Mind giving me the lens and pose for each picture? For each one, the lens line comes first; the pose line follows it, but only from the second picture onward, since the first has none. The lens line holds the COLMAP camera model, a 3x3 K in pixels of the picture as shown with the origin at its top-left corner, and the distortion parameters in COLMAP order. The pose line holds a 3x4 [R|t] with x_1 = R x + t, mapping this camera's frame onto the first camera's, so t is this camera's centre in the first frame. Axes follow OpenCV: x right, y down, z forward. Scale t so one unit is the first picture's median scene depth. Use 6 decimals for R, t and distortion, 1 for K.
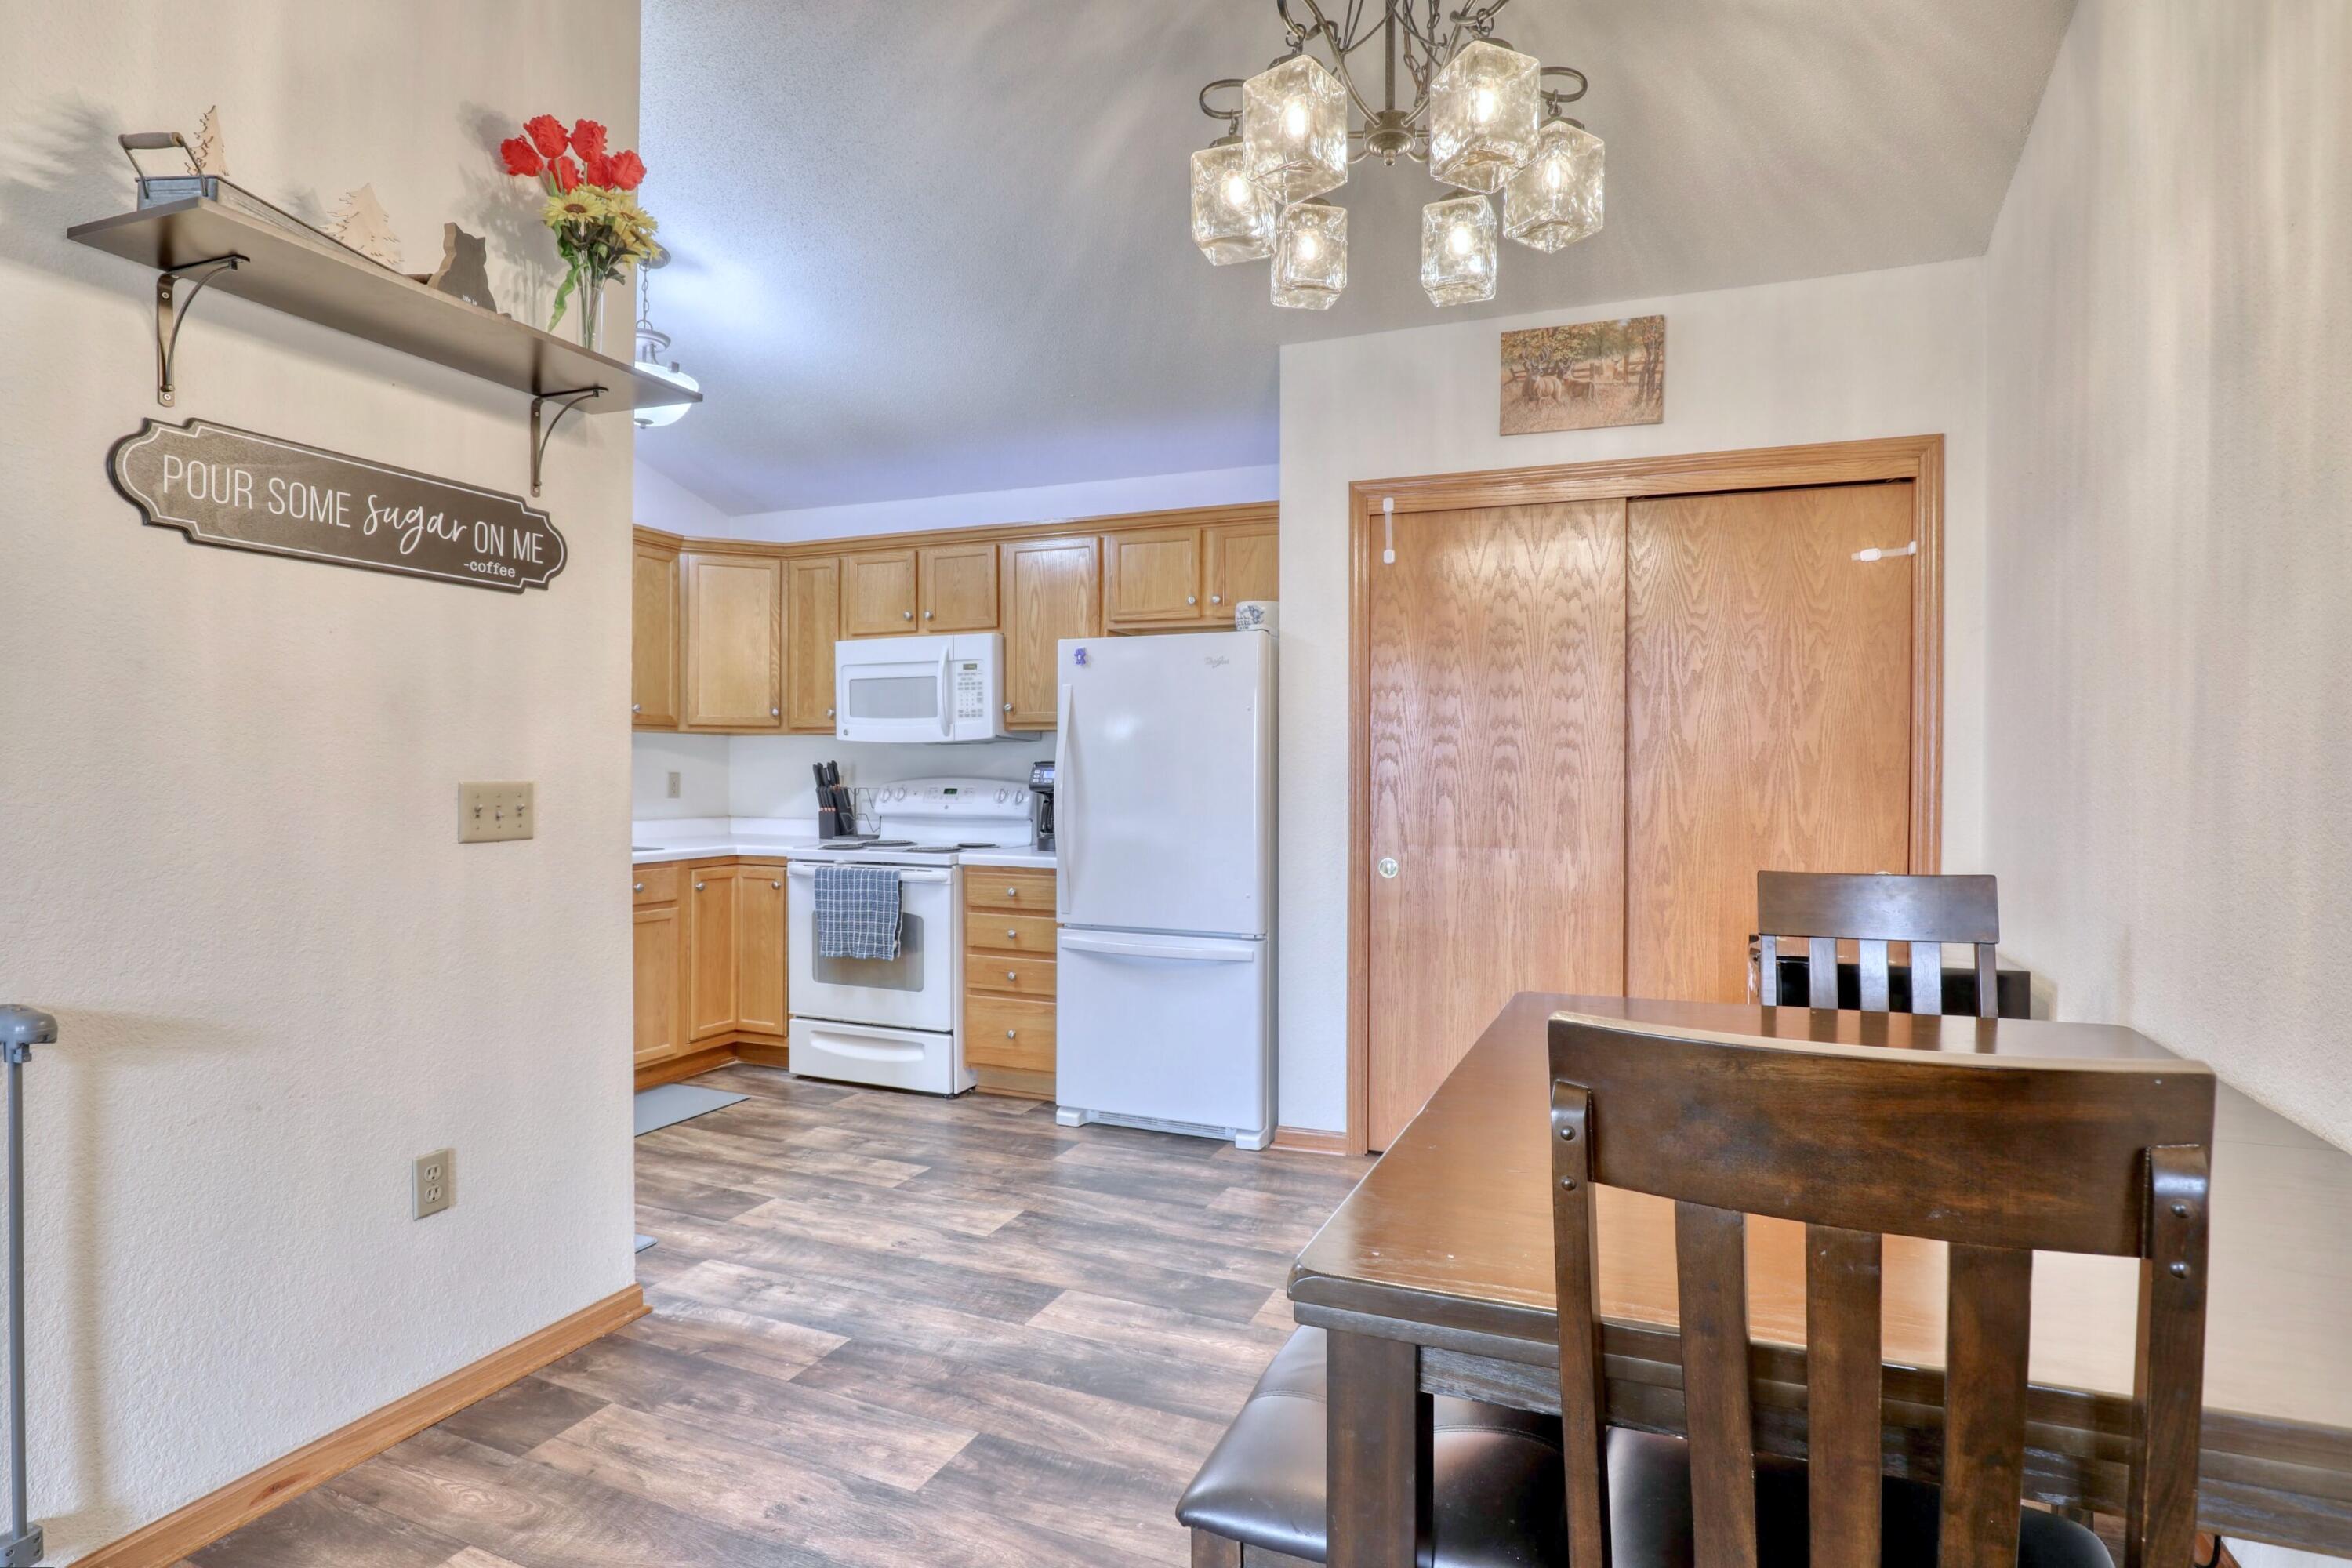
lens RADIAL K [[1248.5, 0, 1173.7], [0, 1248.5, 761.9], [0, 0, 1]] dist [0.026774, -0.000339]
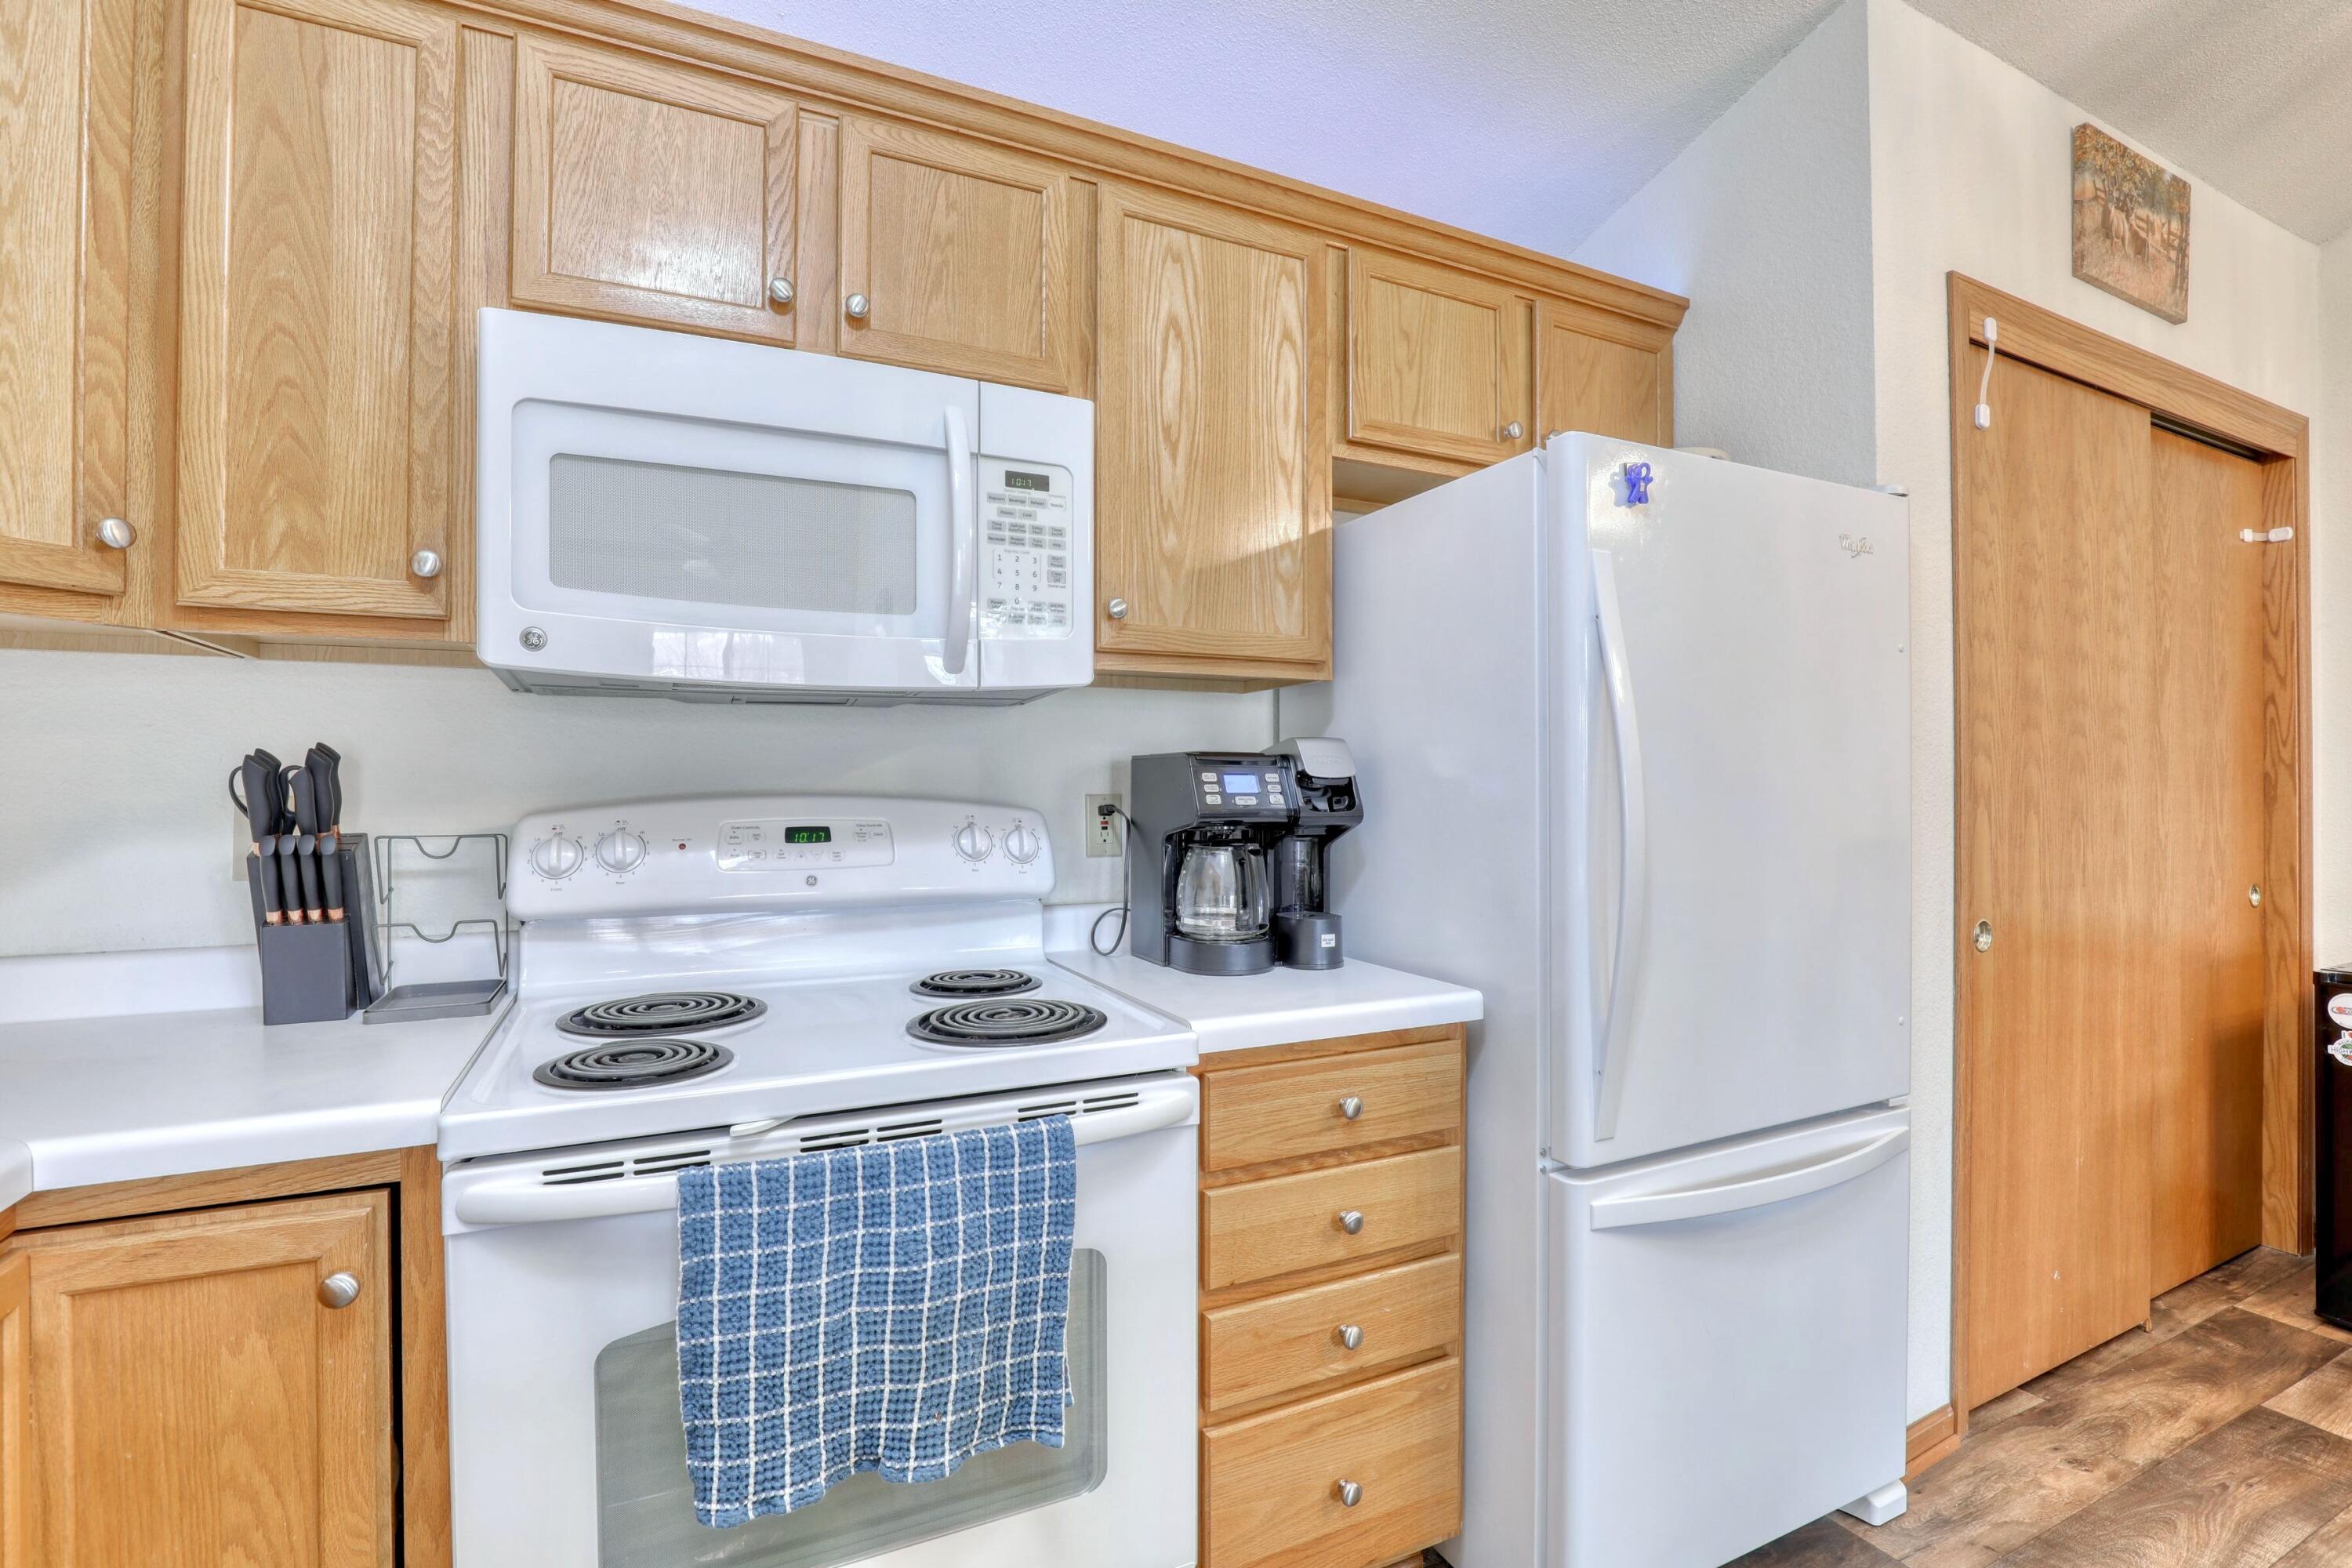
lens RADIAL K [[1083.1, 0, 1100.4], [0, 1083.1, 795.7], [0, 0, 1]] dist [-0.038166, 0.007360]
pose [[0.652491, -0.012087, 0.757700, -0.385452], [-0.001777, 0.999846, 0.017480, 0.007171], [-0.757795, -0.012752, 0.652369, 0.780265]]
